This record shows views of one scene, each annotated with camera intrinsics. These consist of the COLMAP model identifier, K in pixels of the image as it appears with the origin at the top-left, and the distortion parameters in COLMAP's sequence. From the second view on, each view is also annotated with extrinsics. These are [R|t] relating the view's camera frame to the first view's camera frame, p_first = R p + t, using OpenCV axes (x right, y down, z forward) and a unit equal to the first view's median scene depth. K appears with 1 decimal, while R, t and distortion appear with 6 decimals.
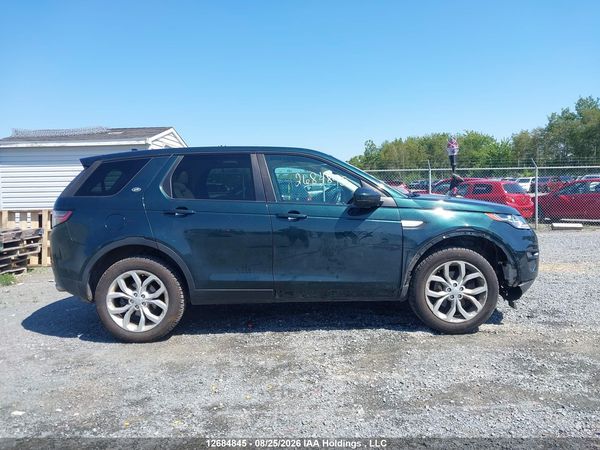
lens RADIAL K [[455.5, 0, 303.6], [0, 455.5, 211.9], [0, 0, 1]] dist [0.081548, -0.067417]
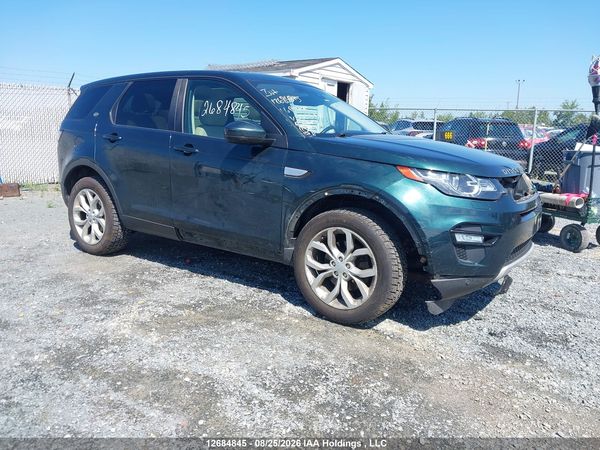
lens RADIAL K [[455.5, 0, 303.6], [0, 455.5, 211.9], [0, 0, 1]] dist [0.081548, -0.067417]
pose [[0.832315, 0.145832, -0.534776, 0.666321], [-0.072051, 0.985049, 0.156482, -0.028707], [0.549601, -0.091711, 0.830378, 0.358009]]
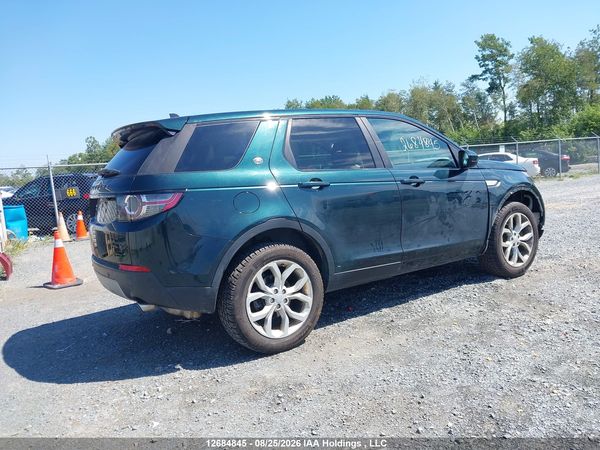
lens RADIAL K [[455.5, 0, 303.6], [0, 455.5, 211.9], [0, 0, 1]] dist [0.081548, -0.067417]
pose [[0.833998, -0.085124, 0.545162, -0.742517], [0.082723, 0.996151, 0.028993, 0.025224], [-0.545532, 0.020917, 0.837829, 0.317182]]
